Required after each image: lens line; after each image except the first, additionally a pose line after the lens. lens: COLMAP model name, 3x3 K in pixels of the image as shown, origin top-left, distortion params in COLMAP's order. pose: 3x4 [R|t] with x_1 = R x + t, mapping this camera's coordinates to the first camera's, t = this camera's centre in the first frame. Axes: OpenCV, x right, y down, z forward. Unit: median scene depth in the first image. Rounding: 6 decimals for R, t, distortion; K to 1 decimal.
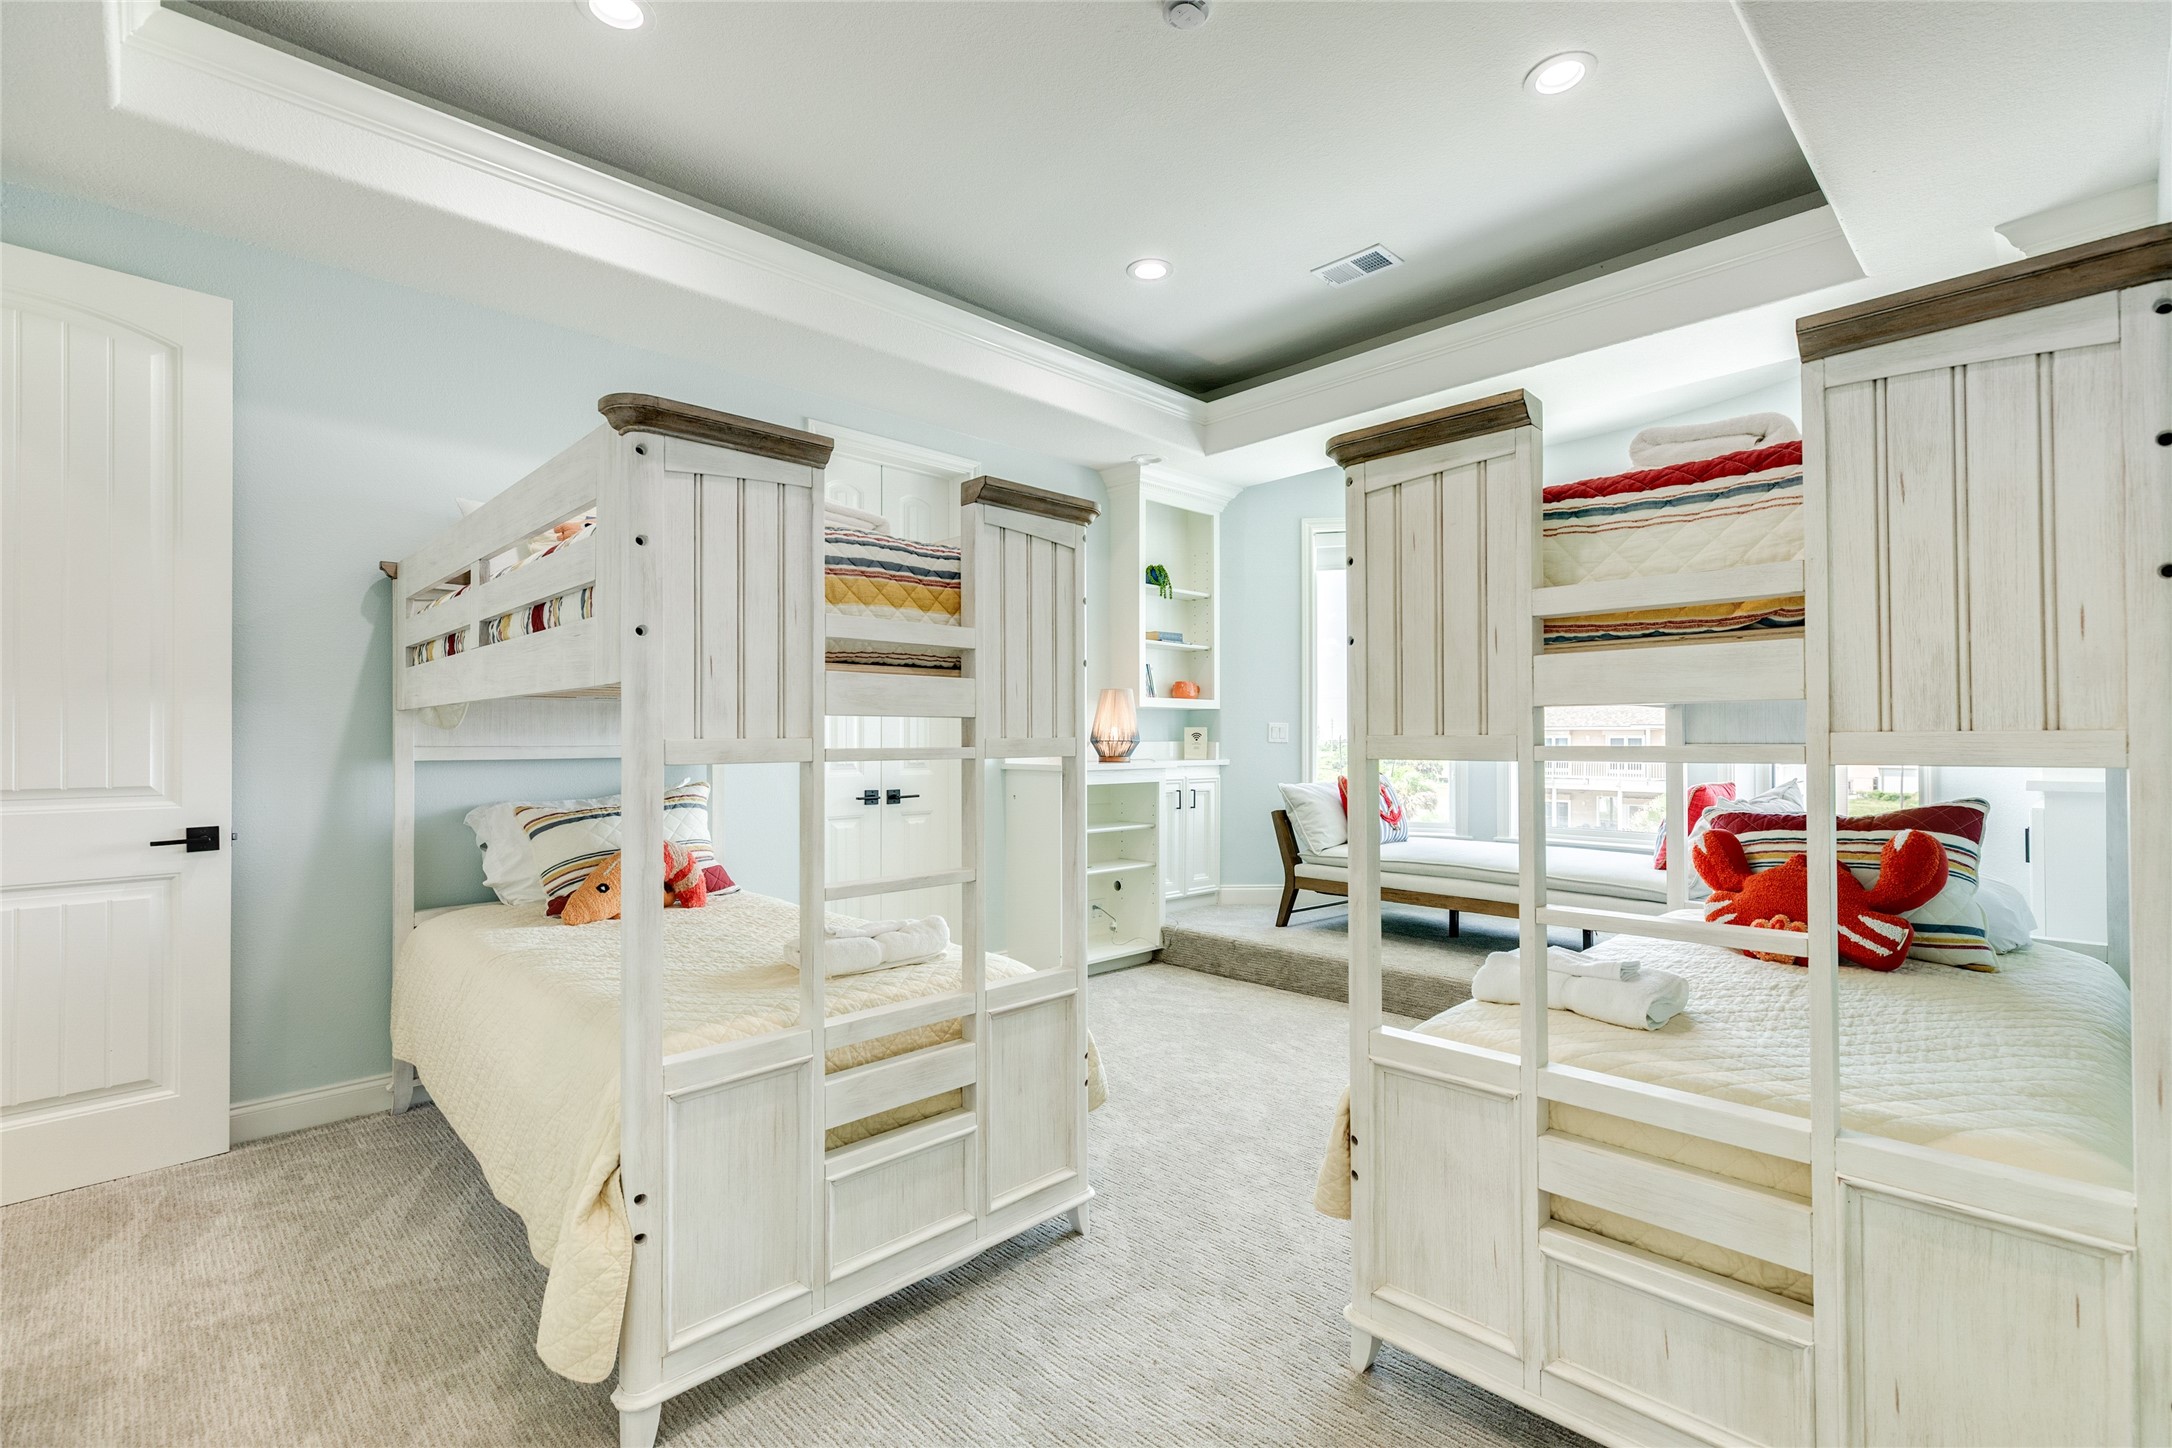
lens RADIAL K [[968.4, 0, 1085.6], [0, 968.4, 732.0], [0, 0, 1]] dist [0.003800, 0.000086]
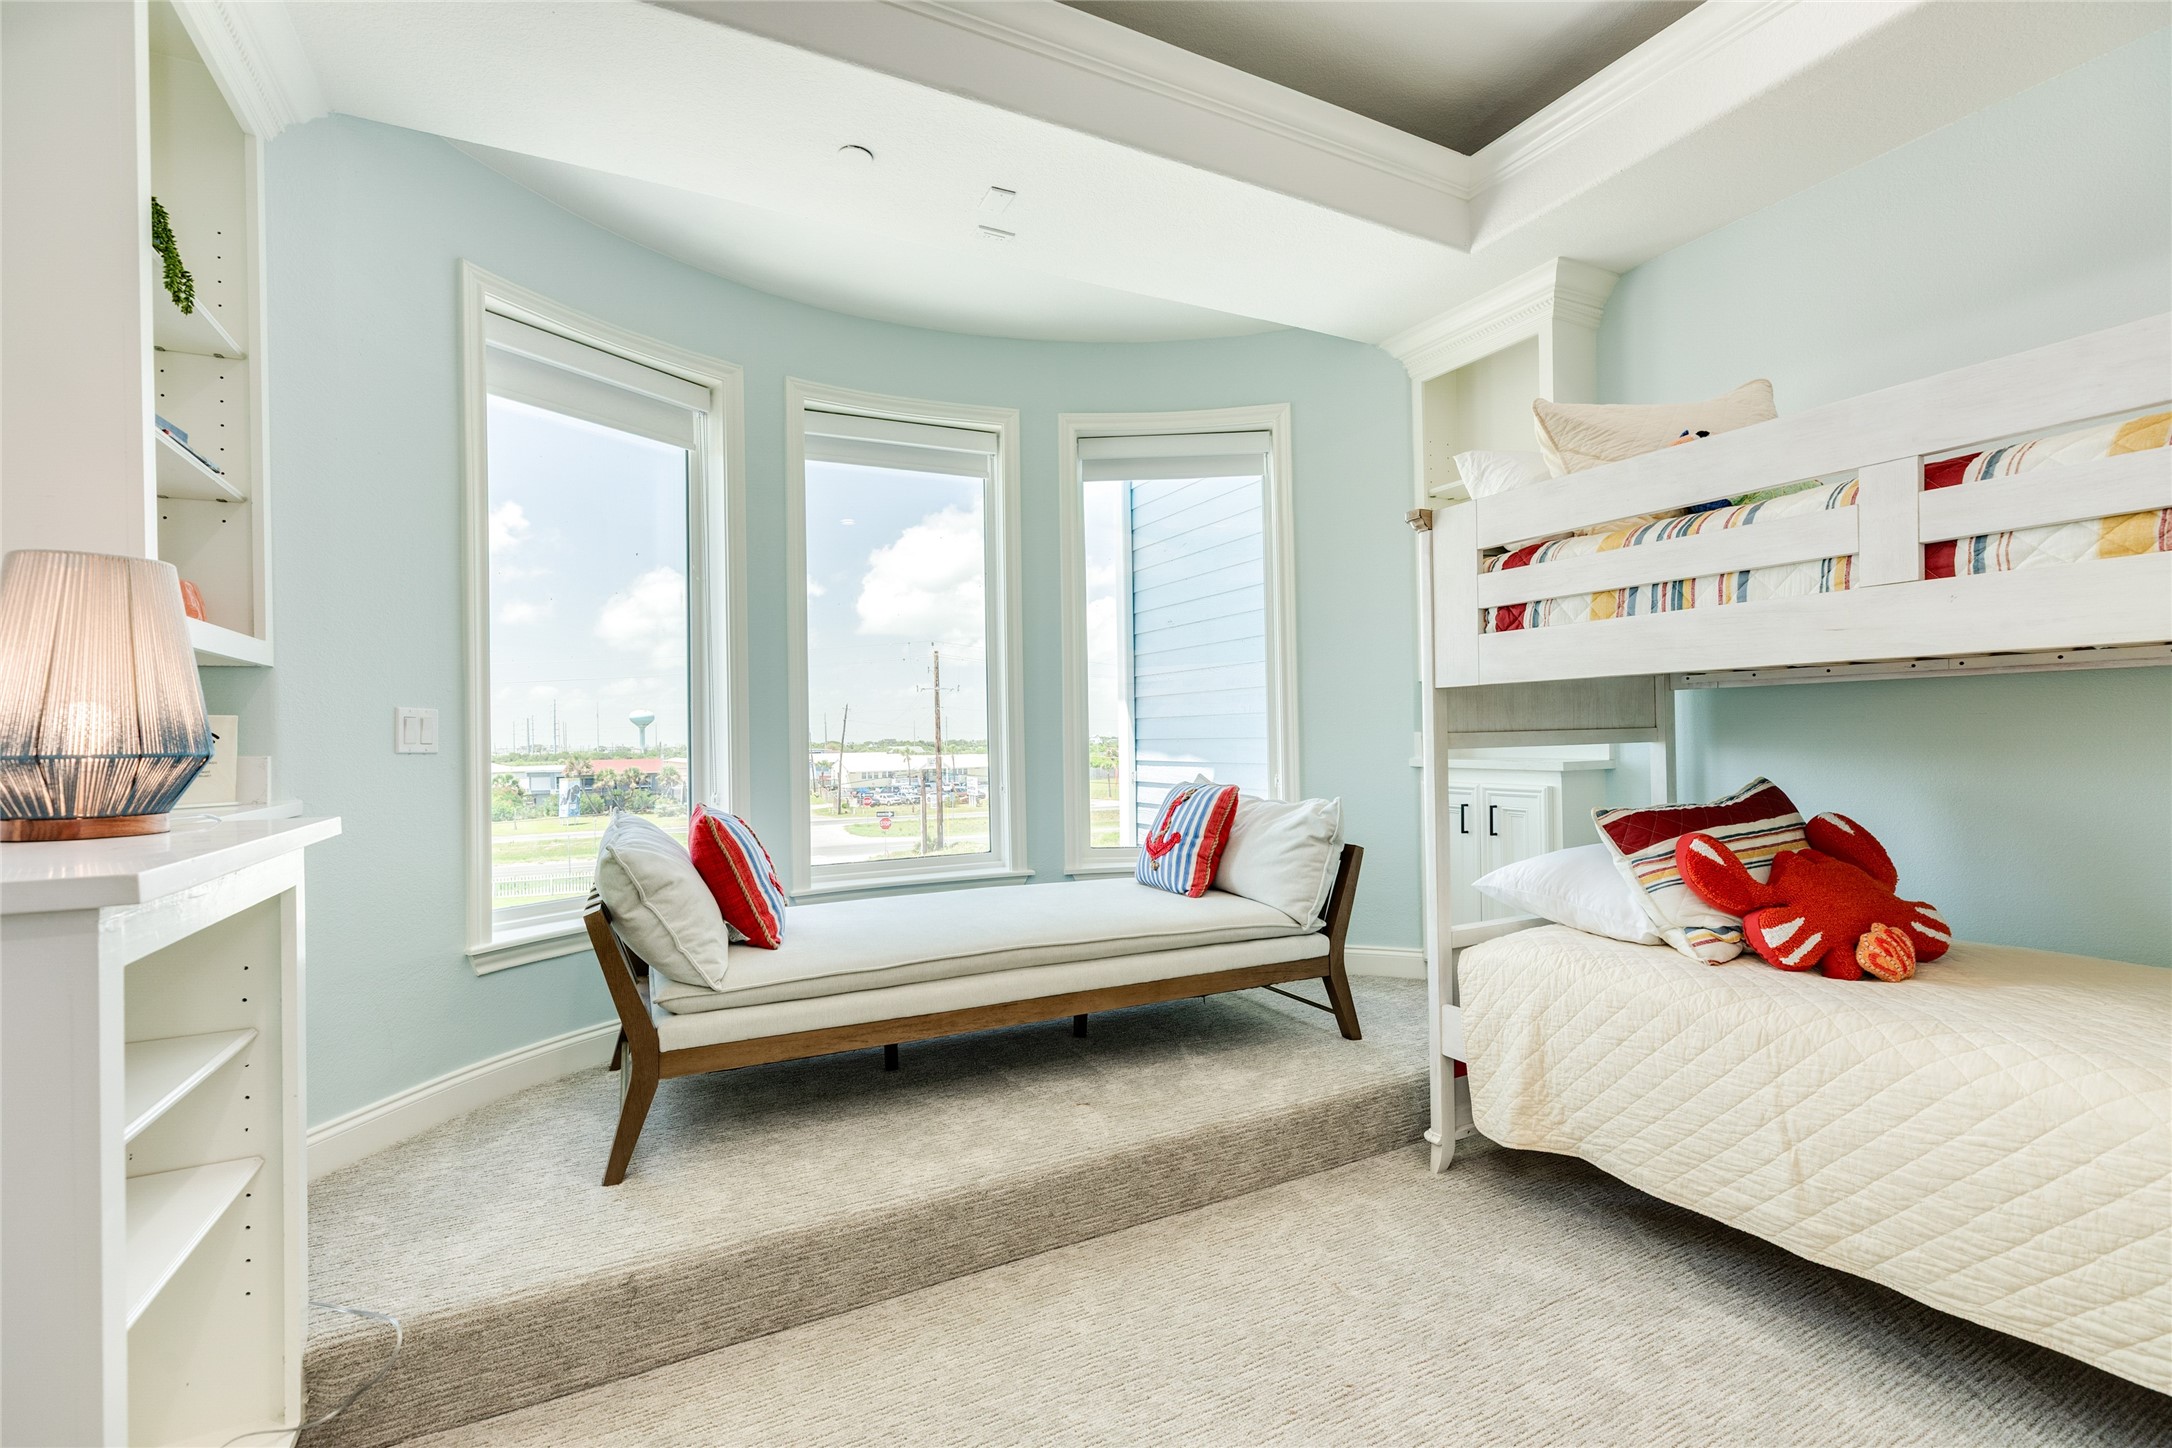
lens RADIAL K [[968.4, 0, 1085.6], [0, 968.4, 732.0], [0, 0, 1]] dist [0.003800, 0.000086]
pose [[0.286153, -0.003982, 0.958176, -0.146421], [0.005458, 0.999982, 0.002525, 0.002727], [-0.958168, 0.004508, 0.286170, 0.666548]]
